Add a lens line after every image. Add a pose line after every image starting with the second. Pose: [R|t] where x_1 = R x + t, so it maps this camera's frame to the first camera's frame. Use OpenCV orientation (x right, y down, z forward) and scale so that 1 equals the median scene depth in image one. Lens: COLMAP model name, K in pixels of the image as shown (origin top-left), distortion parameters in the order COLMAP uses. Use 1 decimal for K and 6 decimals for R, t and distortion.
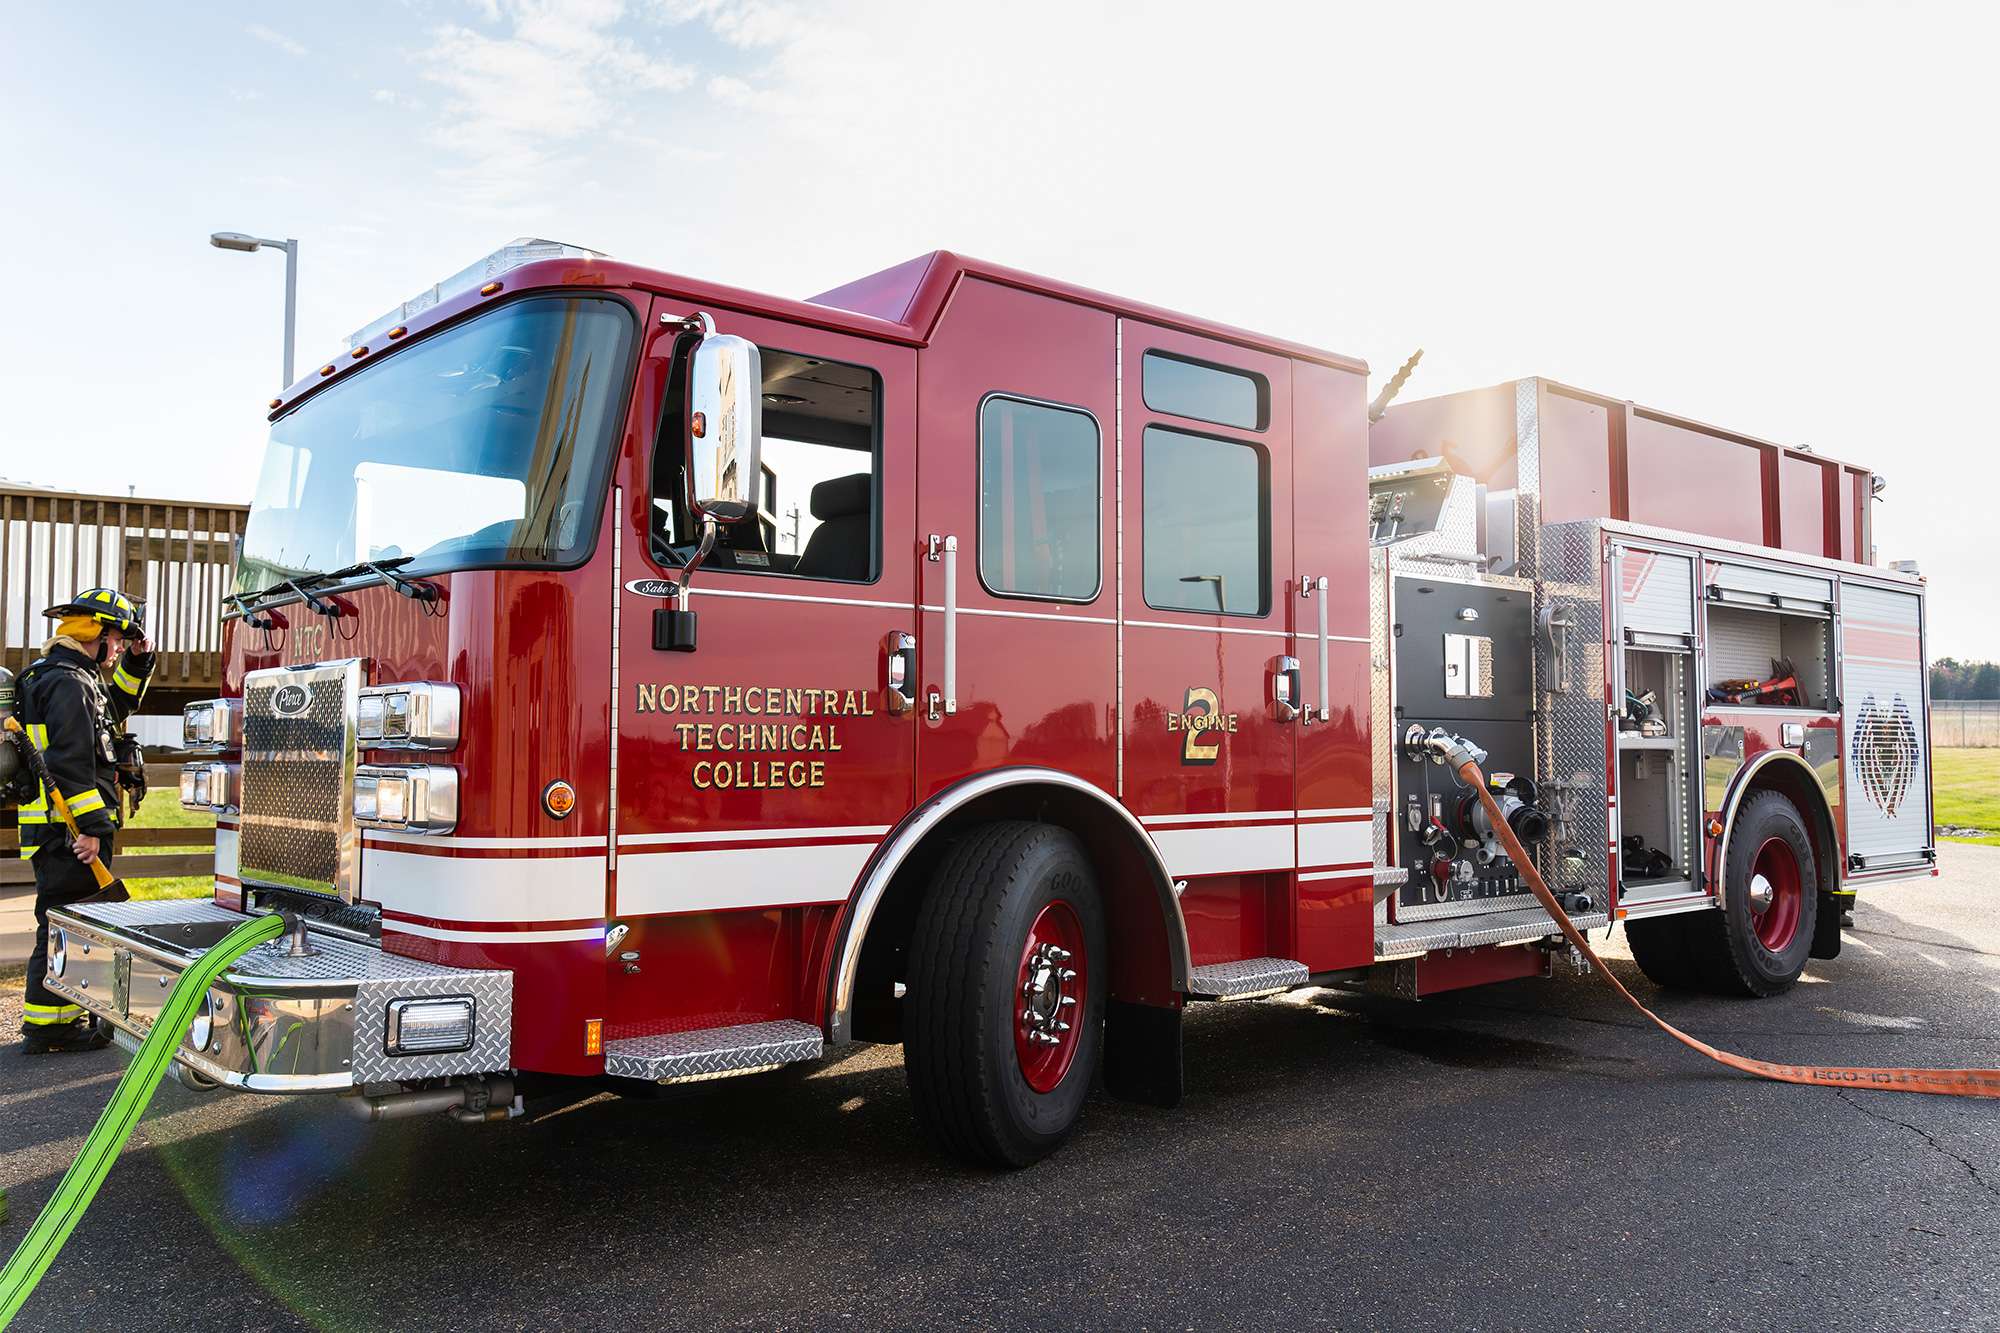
lens RADIAL K [[1598.5, 0, 997.6], [0, 1598.5, 730.1], [0, 0, 1]] dist [0.001751, 0.003833]
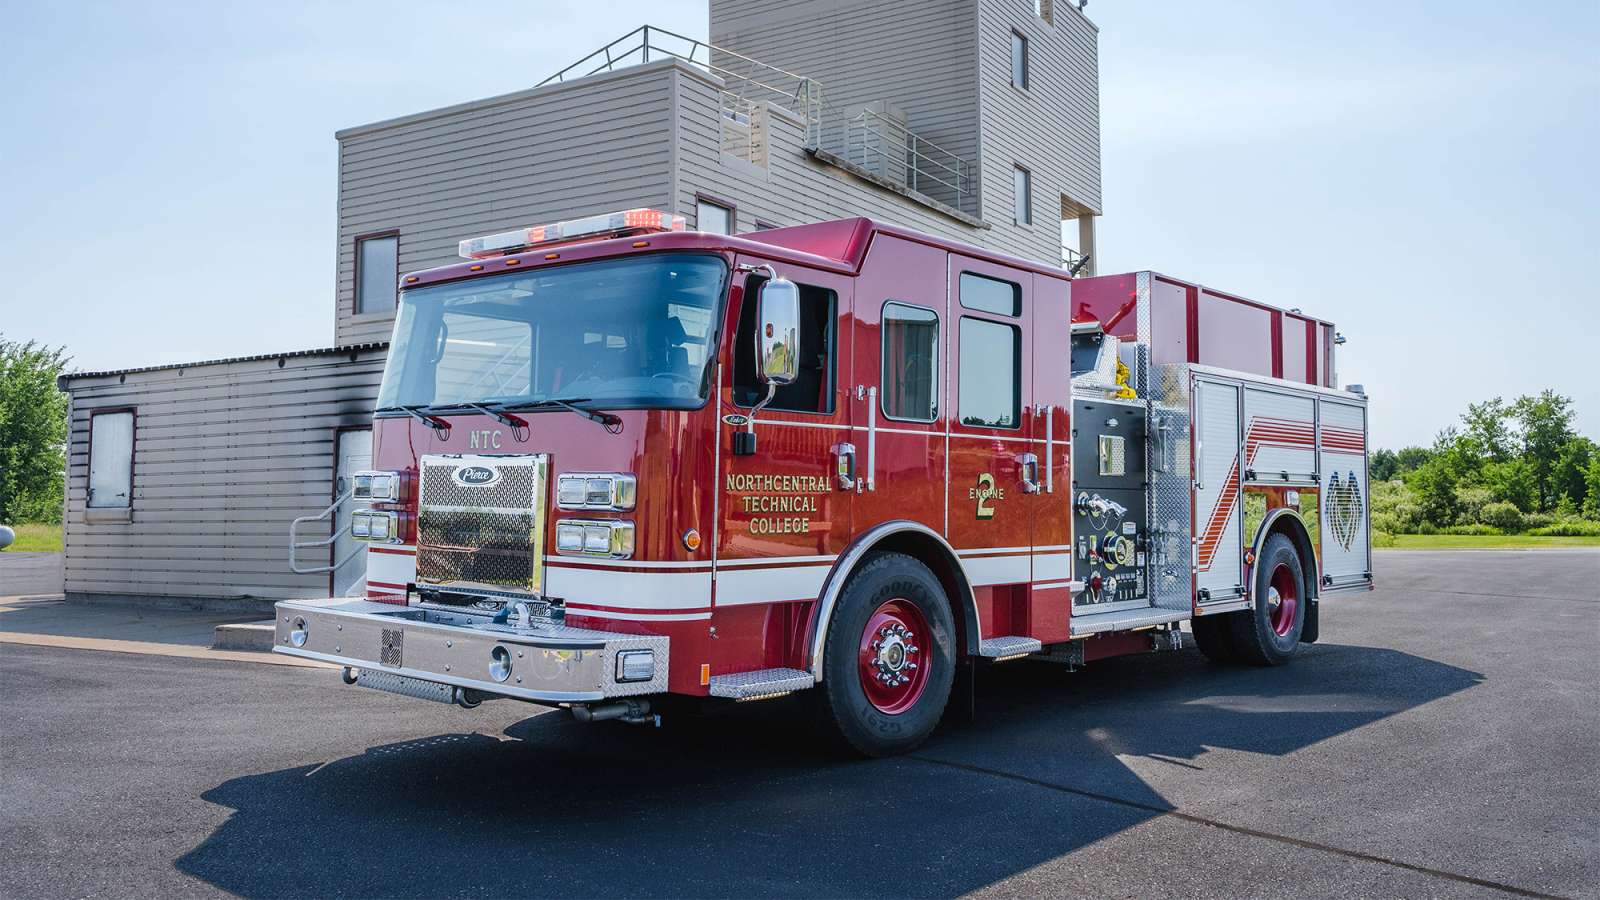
lens RADIAL K [[1351.0, 0, 800.0], [0, 1351.0, 450.0], [0, 0, 1]] dist [0.005125, 0.000585]
pose [[0.988218, 0.020344, 0.151694, -0.262685], [-0.018632, 0.999746, -0.012704, -0.027049], [-0.151914, 0.009728, 0.988346, -0.342299]]
